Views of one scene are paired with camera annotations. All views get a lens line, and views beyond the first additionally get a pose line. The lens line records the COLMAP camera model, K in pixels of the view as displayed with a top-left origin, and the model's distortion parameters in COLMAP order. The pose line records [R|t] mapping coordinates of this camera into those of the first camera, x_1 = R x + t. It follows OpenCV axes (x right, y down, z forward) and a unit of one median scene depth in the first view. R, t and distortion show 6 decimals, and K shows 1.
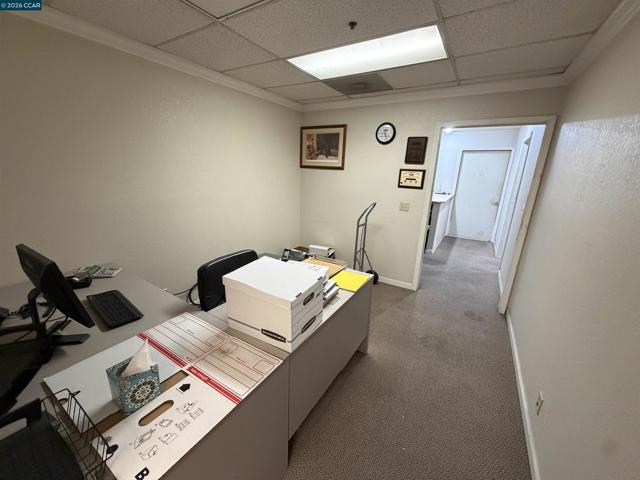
lens RADIAL K [[255.4, 0, 320.7], [0, 255.4, 241.1], [0, 0, 1]] dist [0.000926, -0.000439]
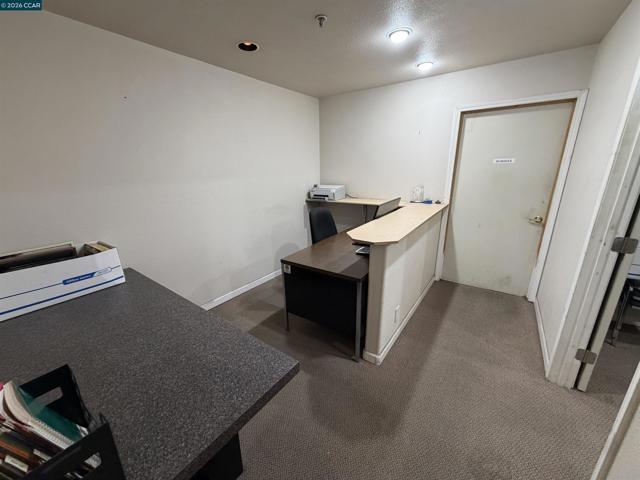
lens RADIAL K [[255.4, 0, 319.6], [0, 255.4, 239.9], [0, 0, 1]] dist [0.000926, -0.000439]
pose [[0.996487, -0.030635, -0.077937, 0.315736], [0.031980, 0.999360, 0.016057, -0.130253], [0.077395, -0.018493, 0.996829, 0.491207]]
